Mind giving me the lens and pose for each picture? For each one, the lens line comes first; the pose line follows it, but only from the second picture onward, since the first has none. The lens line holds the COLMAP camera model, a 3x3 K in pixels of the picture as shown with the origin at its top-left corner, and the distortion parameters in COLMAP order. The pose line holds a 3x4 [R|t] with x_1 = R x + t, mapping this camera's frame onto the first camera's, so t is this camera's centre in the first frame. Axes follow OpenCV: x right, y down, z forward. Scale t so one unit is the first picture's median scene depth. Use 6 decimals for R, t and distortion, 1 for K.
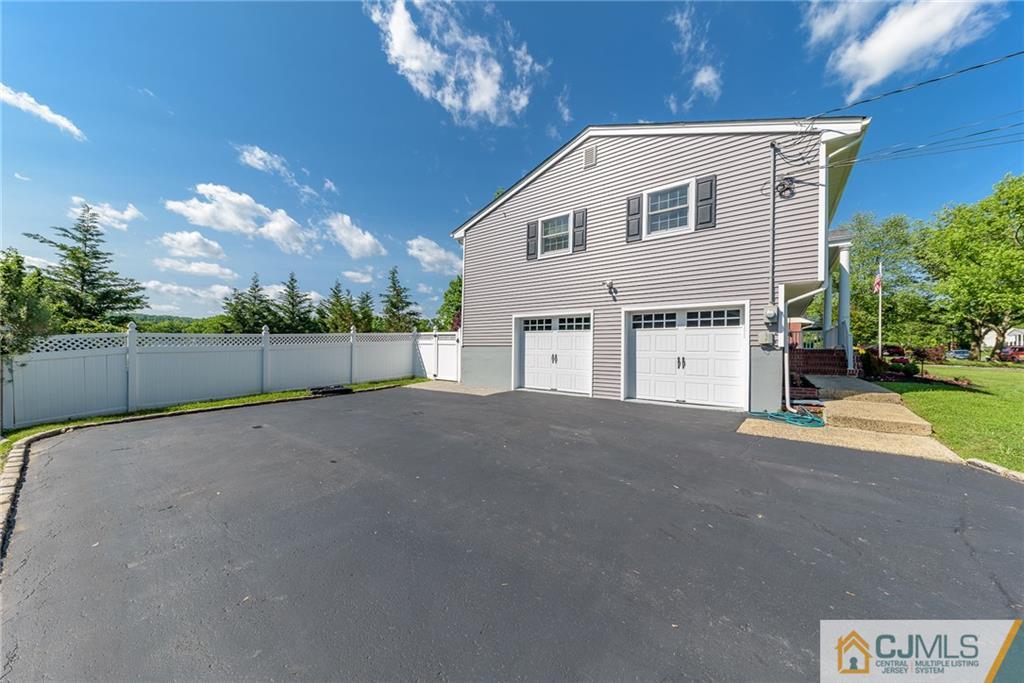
lens RADIAL K [[352.6, 0, 512.0], [0, 352.6, 341.5], [0, 0, 1]] dist [0.000145, -0.000070]
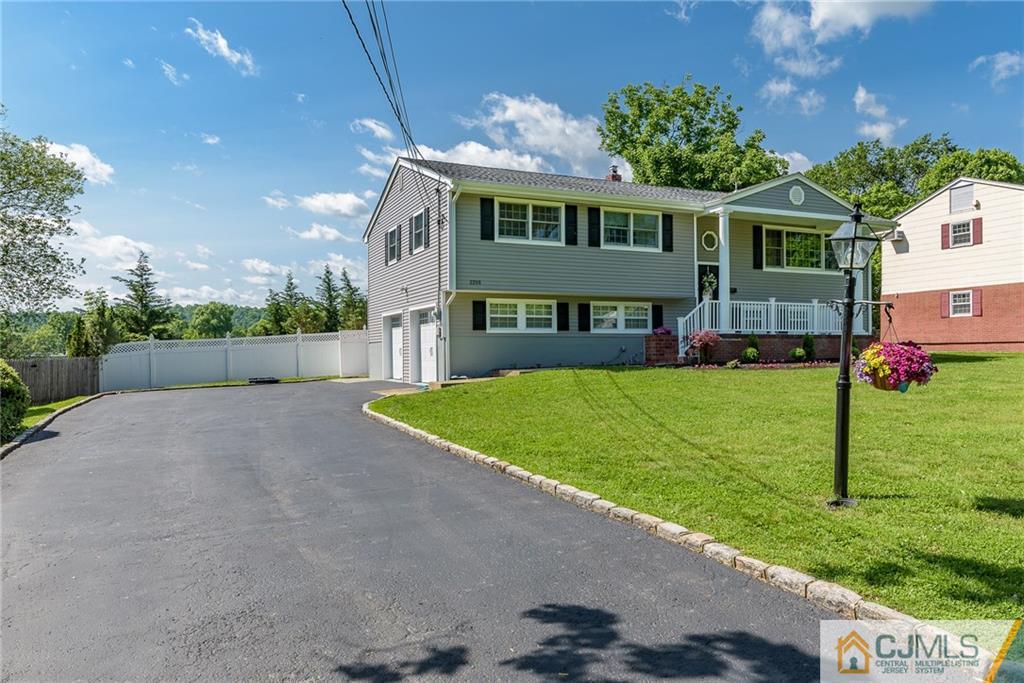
lens RADIAL K [[699.8, 0, 512.0], [0, 699.8, 341.5], [0, 0, 1]] dist [0.003301, 0.001140]
pose [[0.880359, -0.028547, -0.473448, 1.470502], [0.034755, 0.999386, 0.004365, 0.016702], [0.473032, -0.020297, 0.880811, -0.807610]]
